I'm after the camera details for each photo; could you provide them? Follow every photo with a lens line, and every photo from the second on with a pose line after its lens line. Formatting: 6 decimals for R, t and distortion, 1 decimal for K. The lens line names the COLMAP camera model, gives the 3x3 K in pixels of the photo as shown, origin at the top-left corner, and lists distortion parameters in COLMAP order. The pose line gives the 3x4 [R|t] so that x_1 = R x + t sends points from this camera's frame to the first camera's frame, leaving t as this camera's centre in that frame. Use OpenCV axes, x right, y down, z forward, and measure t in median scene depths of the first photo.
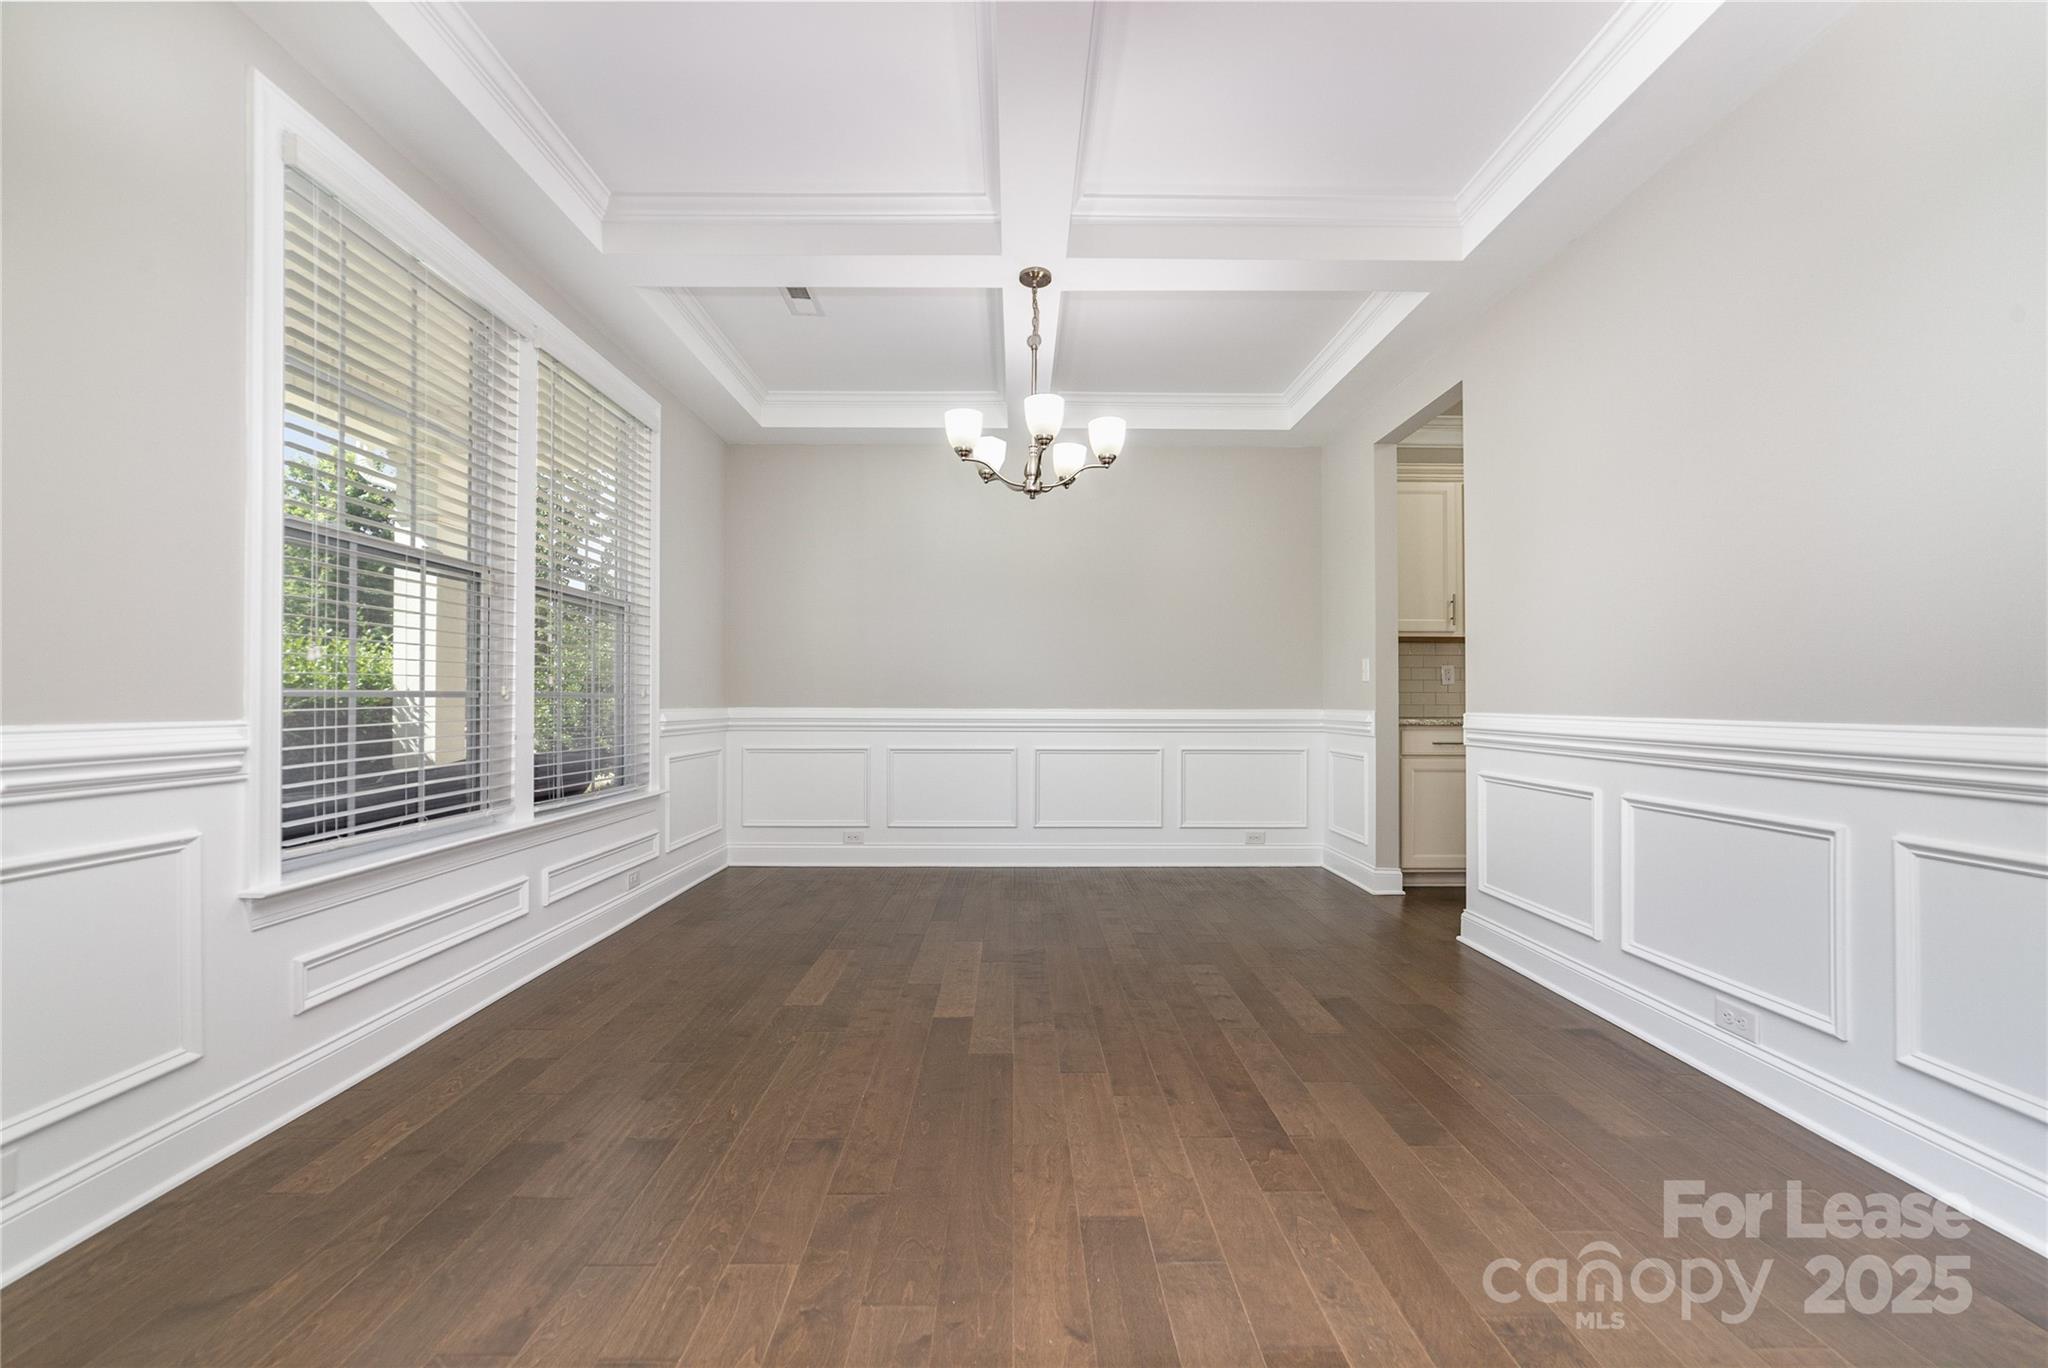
lens RADIAL K [[794.2, 0, 1022.3], [0, 794.2, 681.8], [0, 0, 1]] dist [-0.016501, 0.006395]
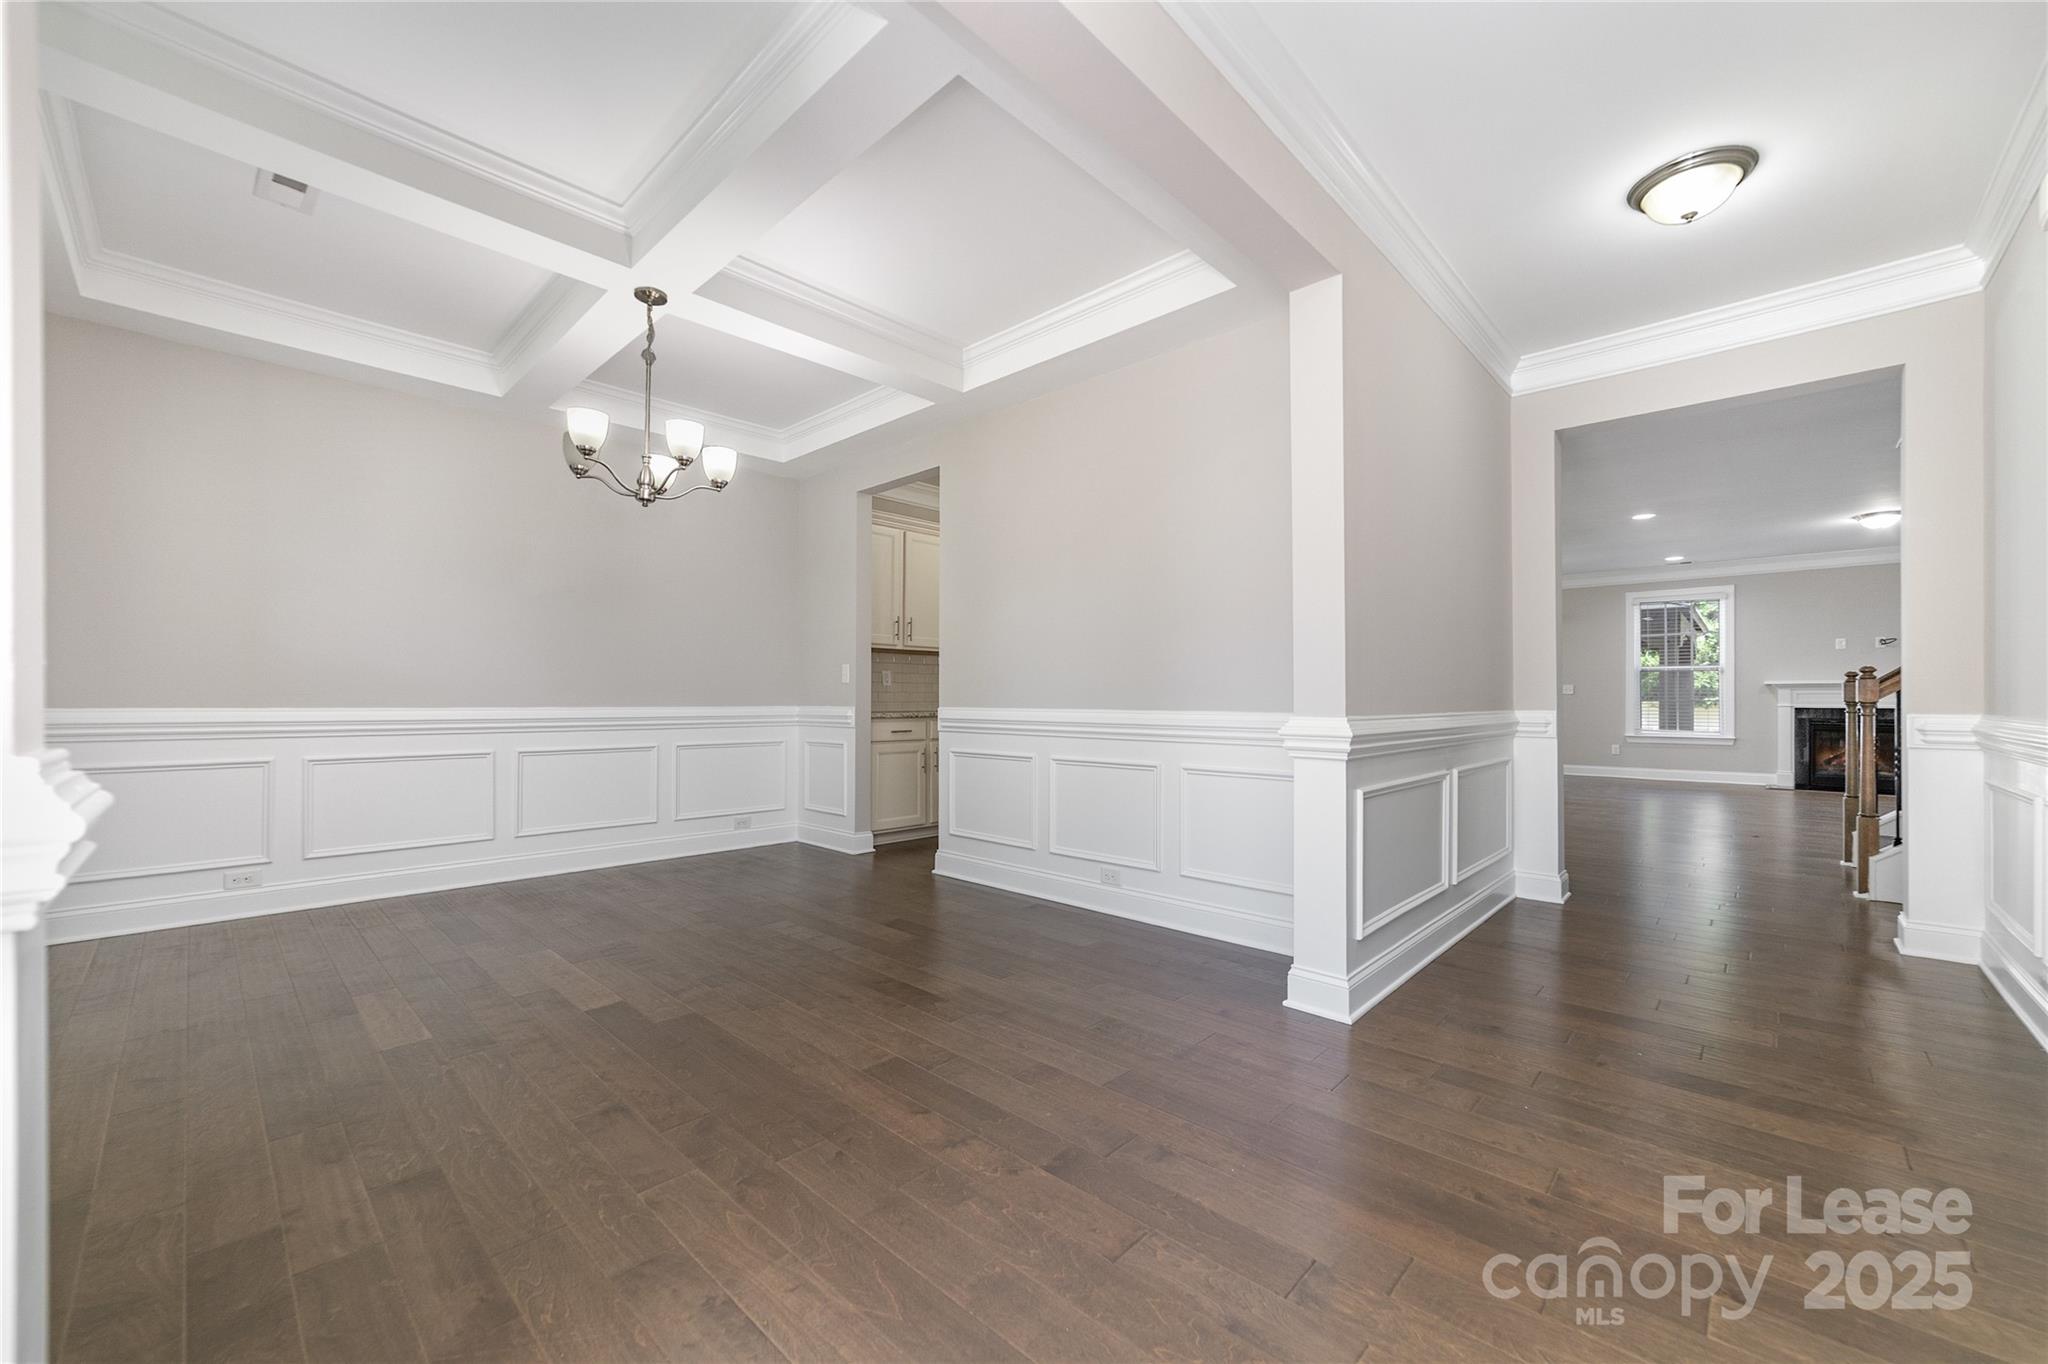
lens RADIAL K [[794.2, 0, 1022.3], [0, 794.2, 679.8], [0, 0, 1]] dist [-0.016501, 0.006395]
pose [[0.703173, 0.016120, 0.710836, -0.336280], [-0.016856, 0.999840, -0.005999, -0.003640], [-0.710819, -0.007763, 0.703332, -0.081513]]
